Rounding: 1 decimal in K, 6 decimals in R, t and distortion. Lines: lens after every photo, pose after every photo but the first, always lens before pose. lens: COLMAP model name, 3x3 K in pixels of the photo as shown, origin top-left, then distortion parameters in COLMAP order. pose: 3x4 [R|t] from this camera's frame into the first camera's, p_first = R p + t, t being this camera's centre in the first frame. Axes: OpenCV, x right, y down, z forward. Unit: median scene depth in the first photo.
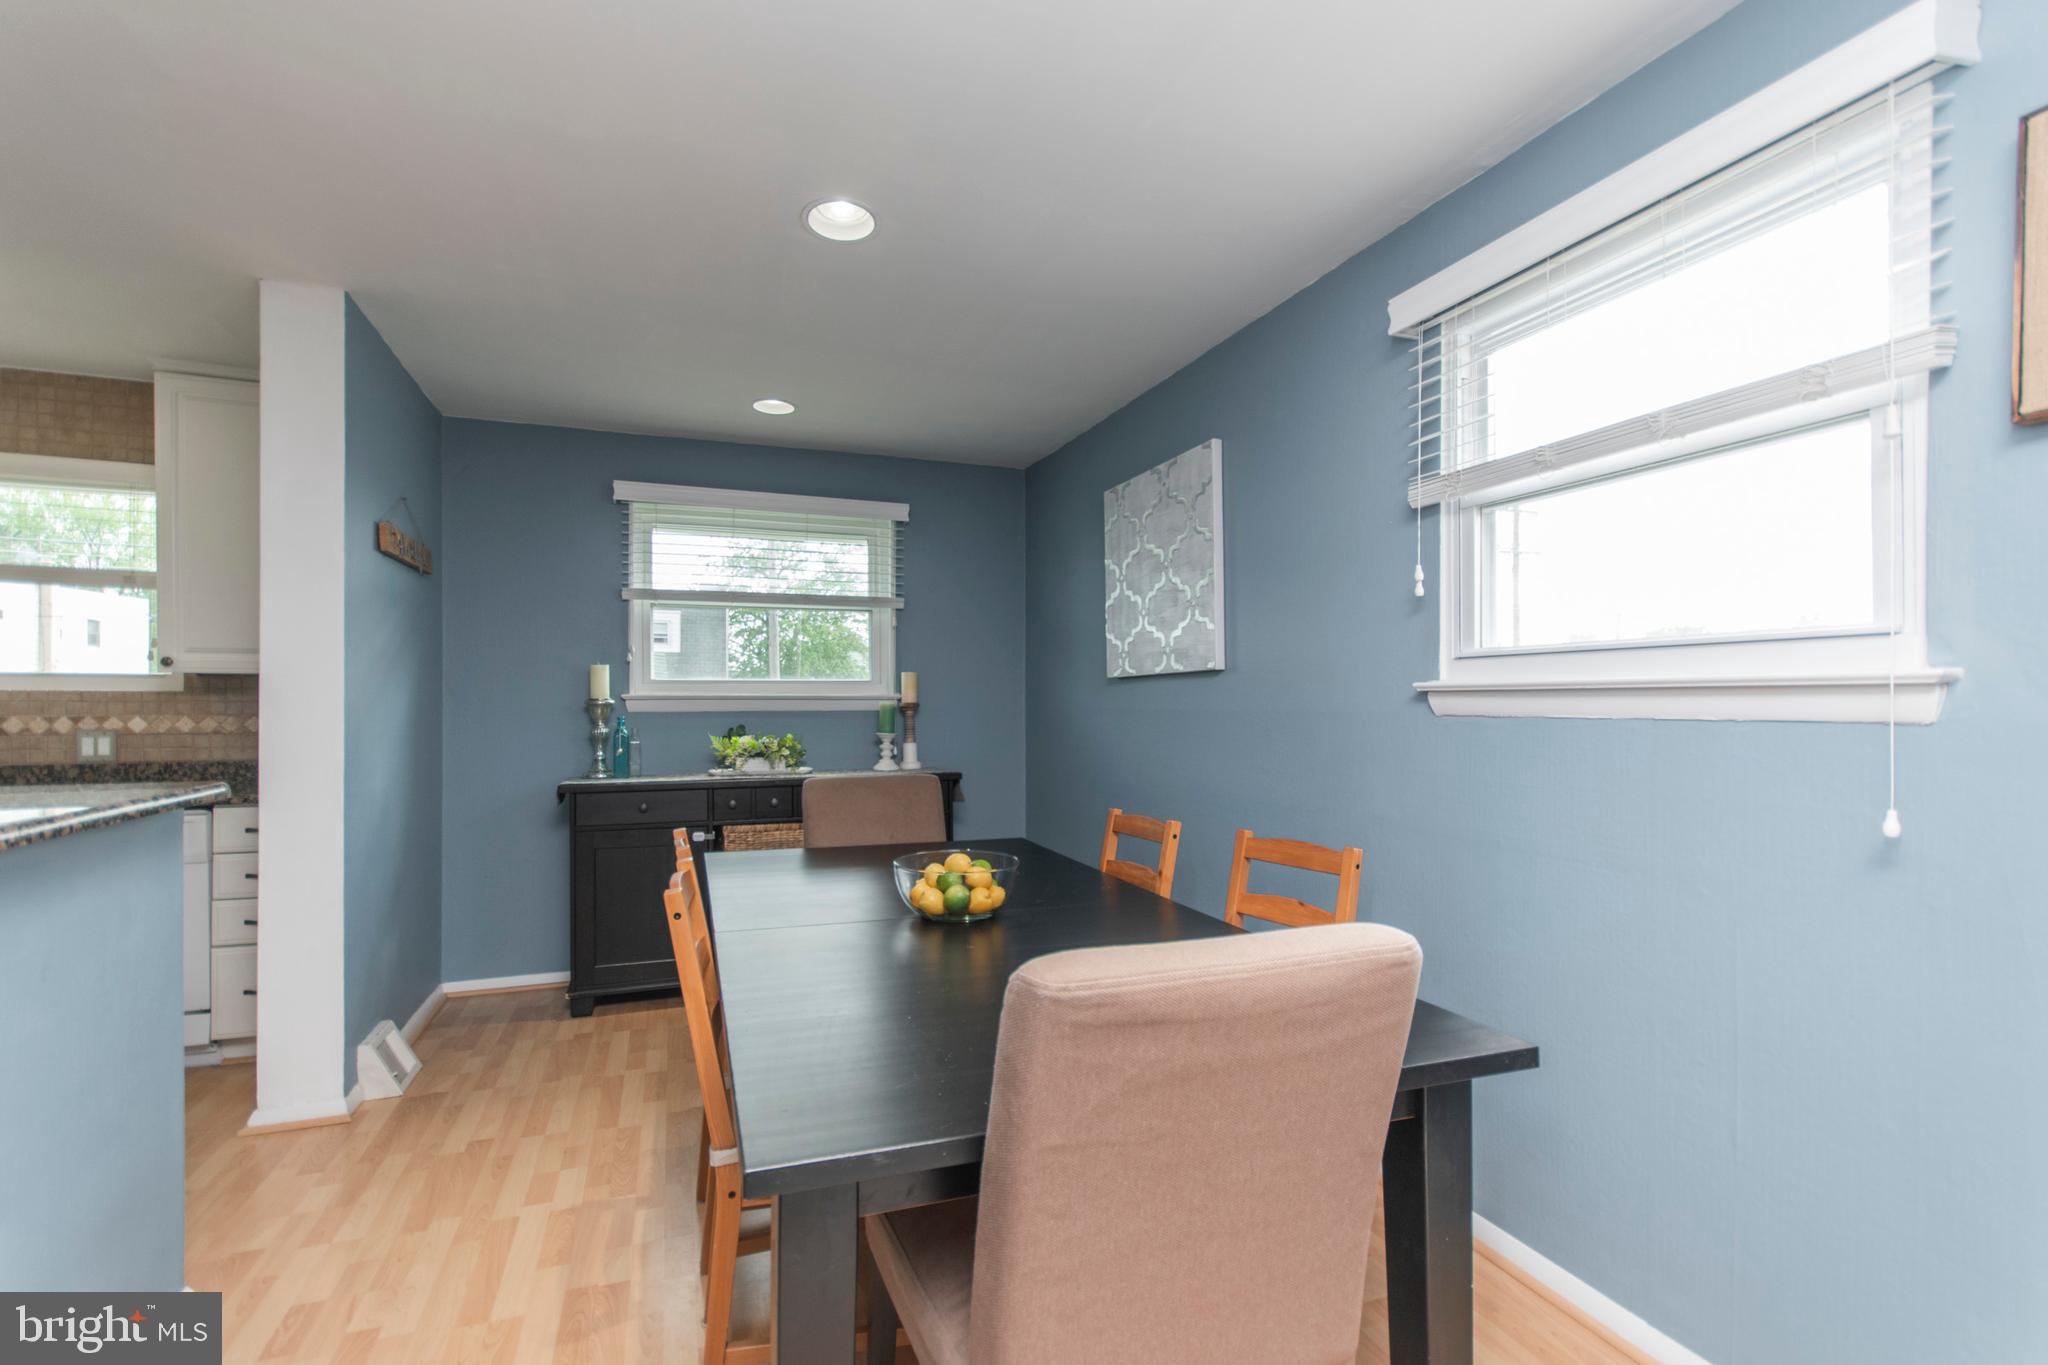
lens RADIAL K [[923.5, 0, 1001.1], [0, 923.5, 707.1], [0, 0, 1]] dist [0.002994, 0.000842]
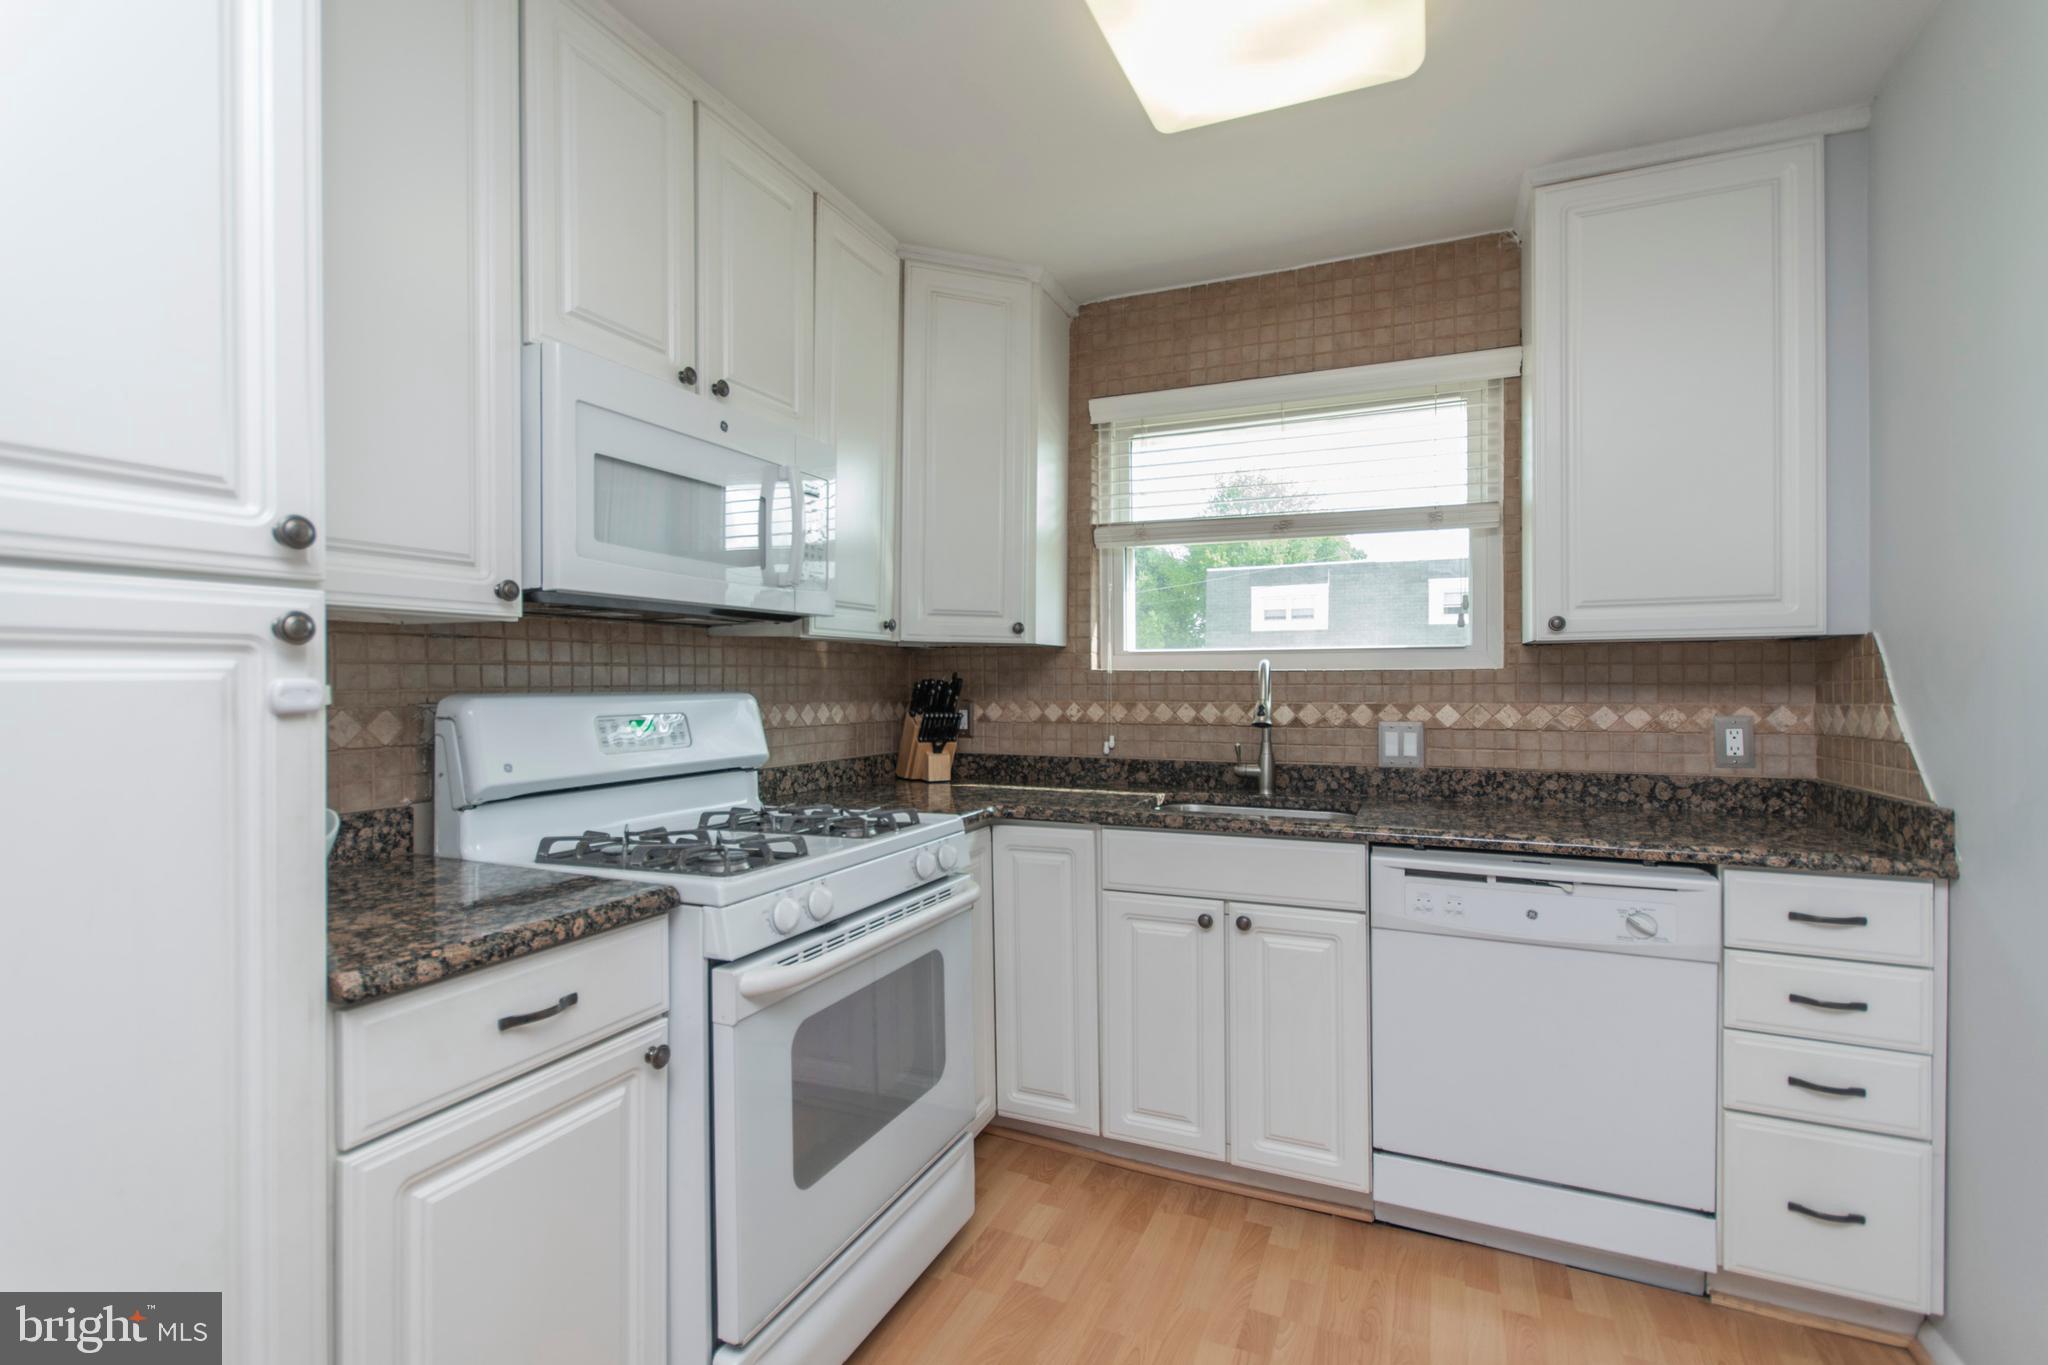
lens RADIAL K [[883.1, 0, 991.5], [0, 883.1, 683.1], [0, 0, 1]] dist [0.002312, -0.000187]
pose [[0.723680, -0.003369, -0.690127, -0.700214], [0.002764, 0.999994, -0.001984, -0.006266], [0.690130, -0.000472, 0.723685, 0.248777]]
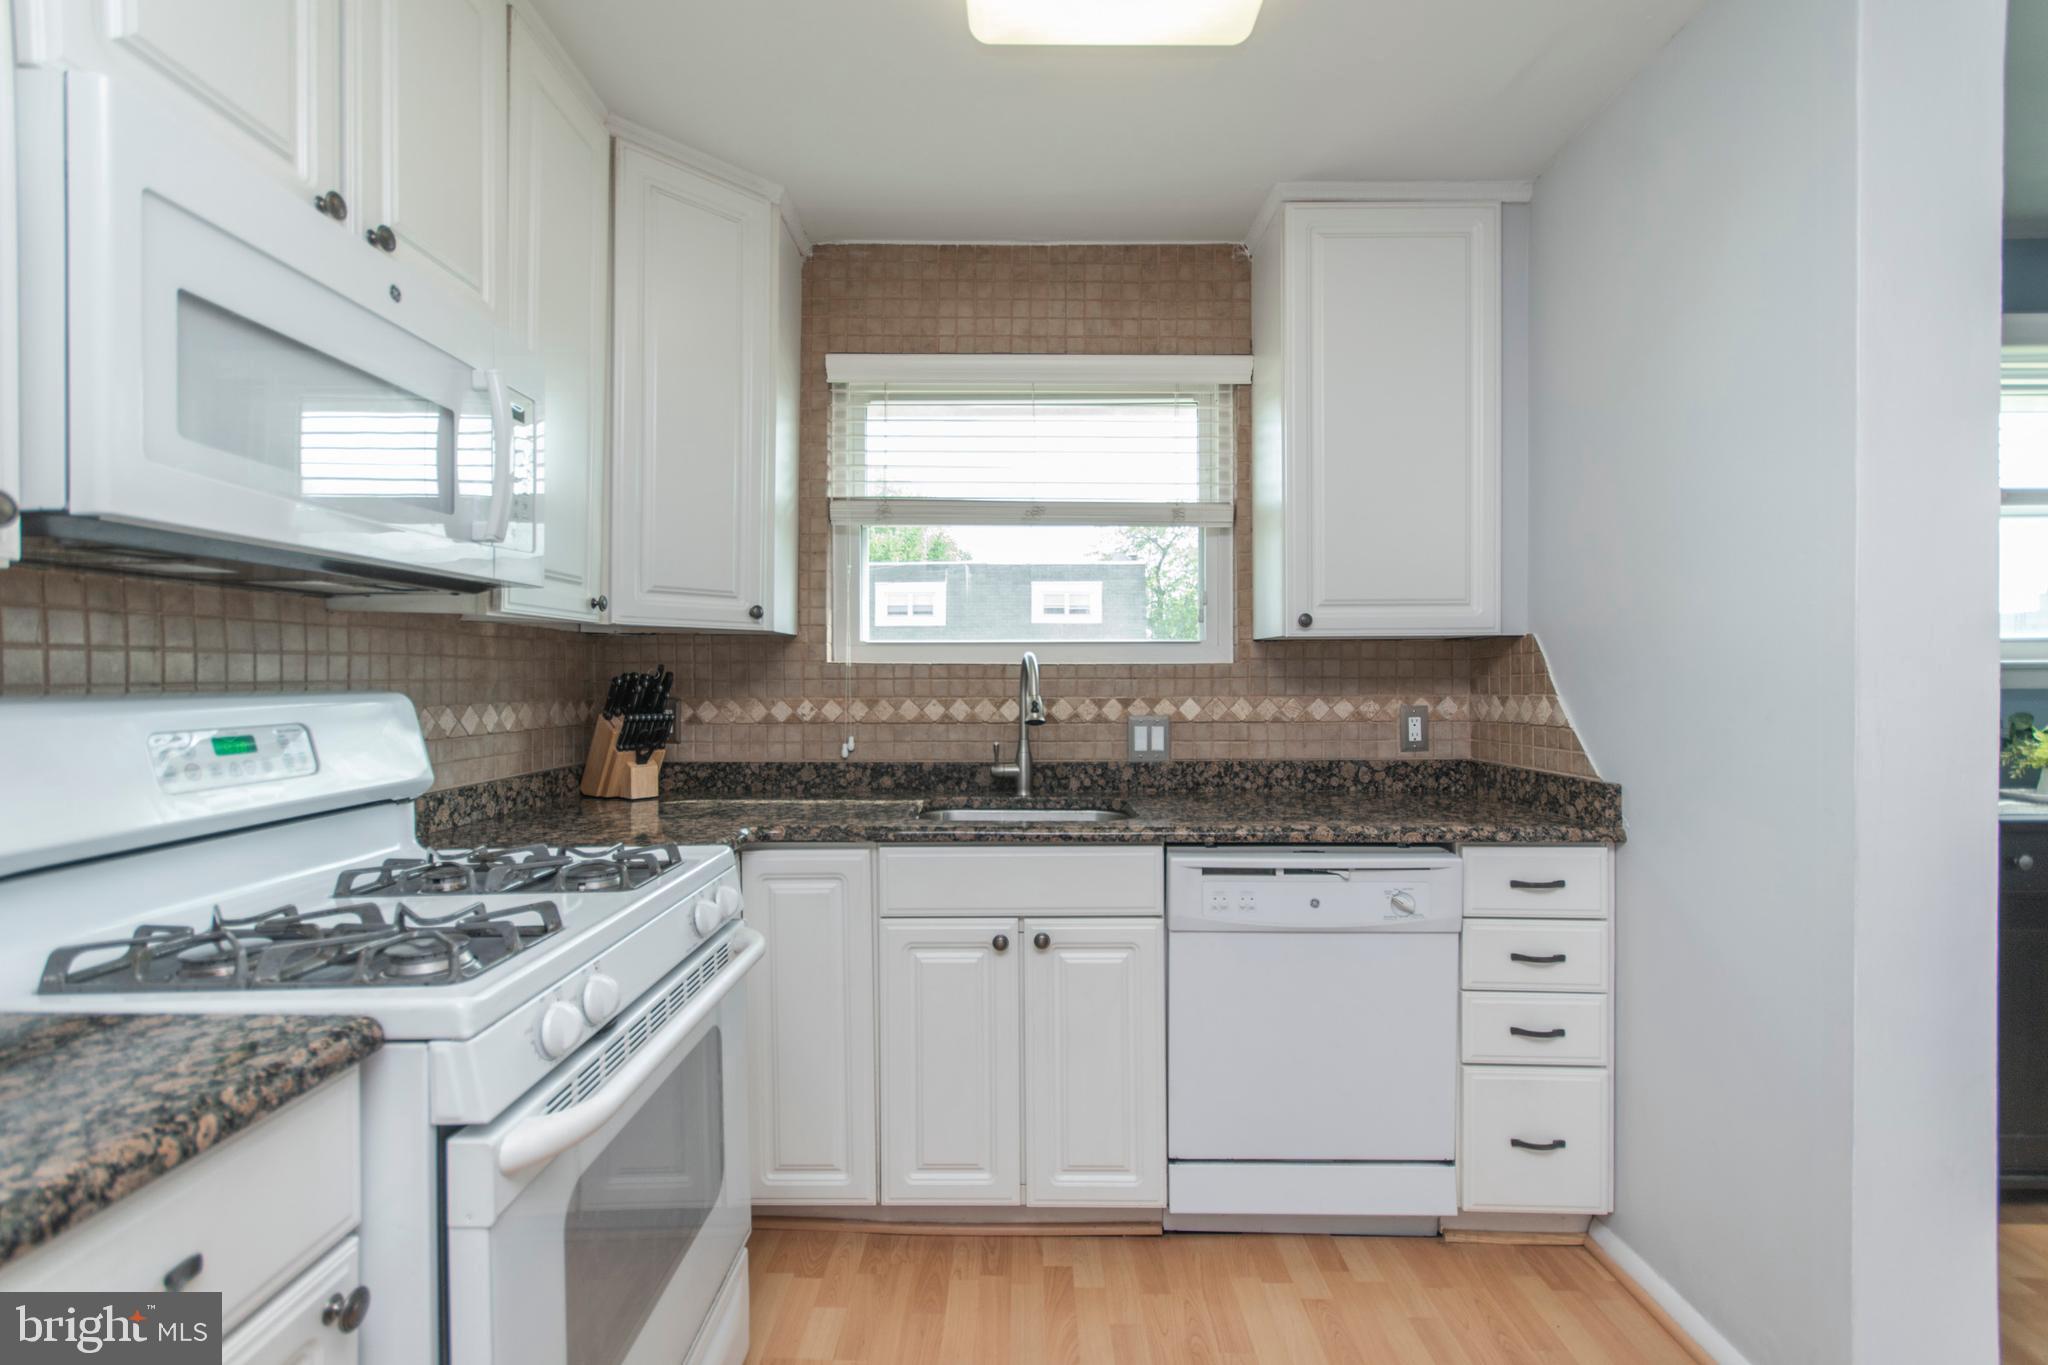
lens RADIAL K [[884.2, 0, 955.2], [0, 884.2, 677.8], [0, 0, 1]] dist [0.002206, -0.000100]
pose [[0.933777, -0.003476, -0.357838, -0.838826], [0.003958, 0.999992, 0.000613, -0.007296], [0.357833, -0.001989, 0.933783, 0.269340]]
